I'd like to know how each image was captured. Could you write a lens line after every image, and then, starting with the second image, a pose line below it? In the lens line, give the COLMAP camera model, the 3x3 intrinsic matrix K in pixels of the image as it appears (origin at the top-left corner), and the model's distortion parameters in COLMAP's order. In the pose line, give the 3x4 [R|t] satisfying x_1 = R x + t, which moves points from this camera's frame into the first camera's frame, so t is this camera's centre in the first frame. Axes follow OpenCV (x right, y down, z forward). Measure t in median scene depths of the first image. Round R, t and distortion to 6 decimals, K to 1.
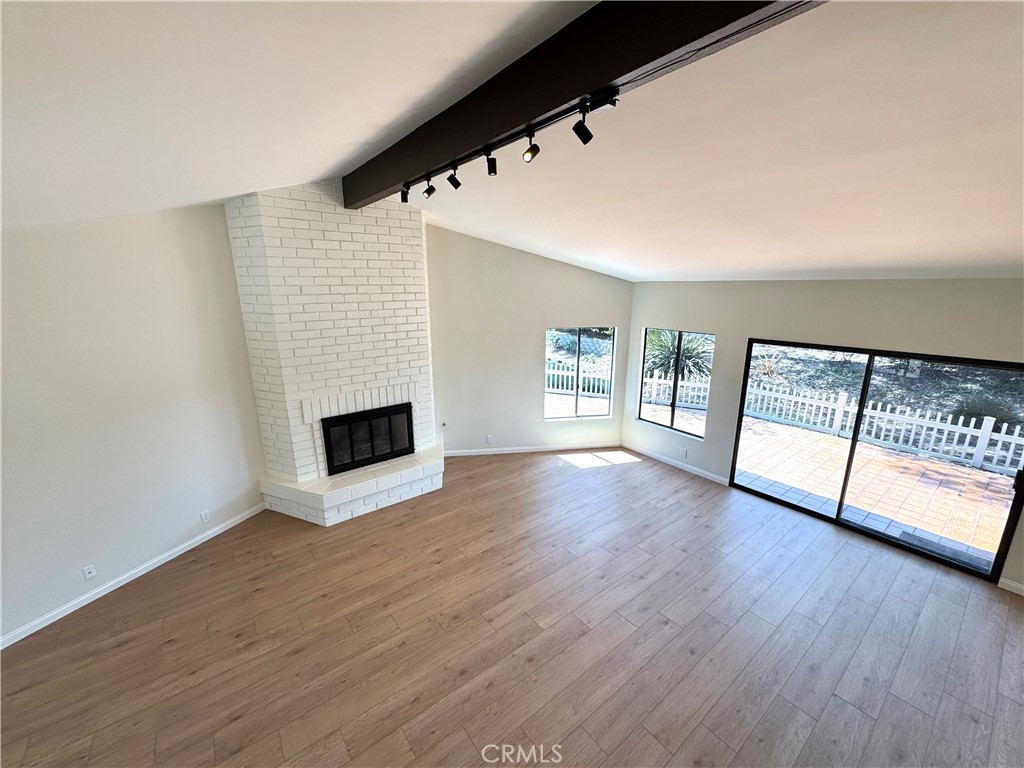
lens RADIAL K [[410.1, 0, 516.3], [0, 410.1, 381.9], [0, 0, 1]] dist [-0.001390, 0.001548]
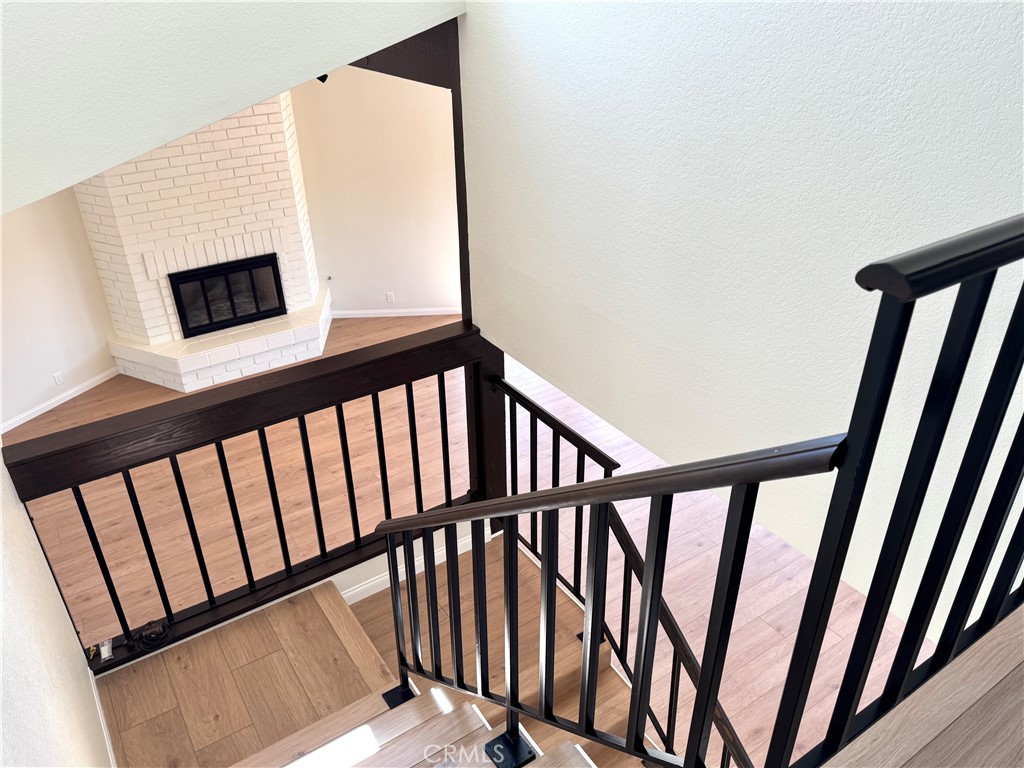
lens RADIAL K [[776.4, 0, 514.3], [0, 776.4, 378.7], [0, 0, 1]] dist [0.040819, -0.047894]
pose [[0.997276, 0.023208, -0.070012, 0.365230], [-0.003975, 0.964740, 0.263174, -0.131076], [0.073651, -0.262179, 0.962205, -0.578475]]
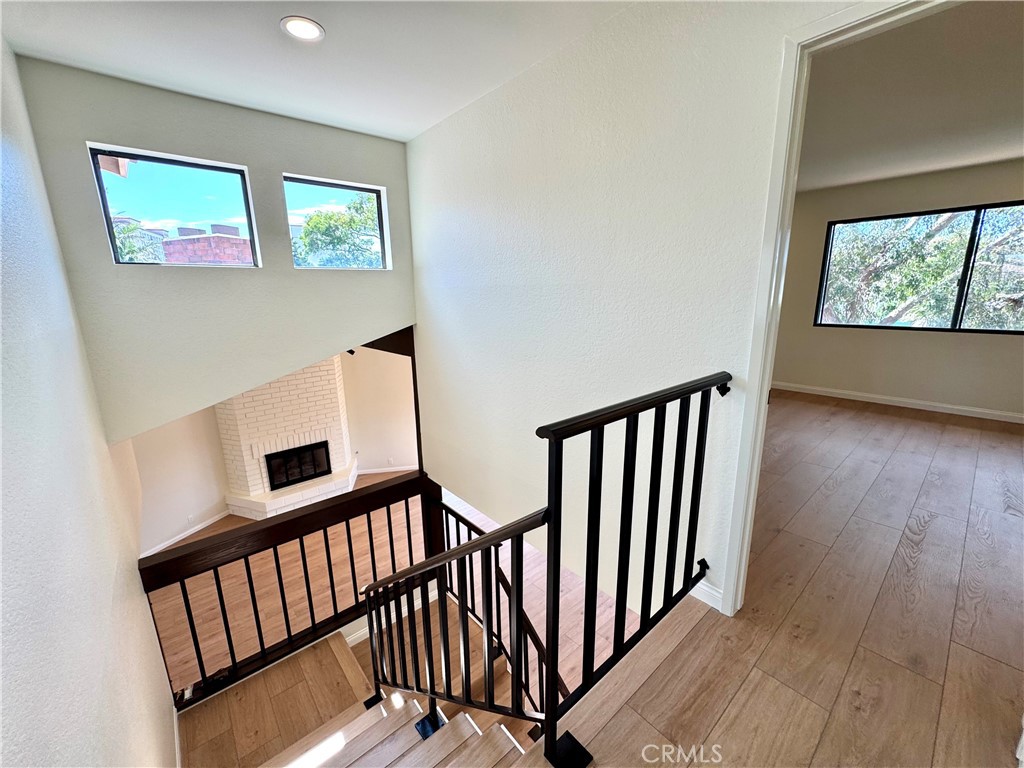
lens RADIAL K [[410.1, 0, 514.1], [0, 410.1, 382.4], [0, 0, 1]] dist [-0.001390, 0.001548]
pose [[0.998595, -0.028010, 0.044976, 0.409059], [0.028848, 0.999420, -0.018092, -0.129750], [-0.044443, 0.019364, 0.998824, -0.610268]]
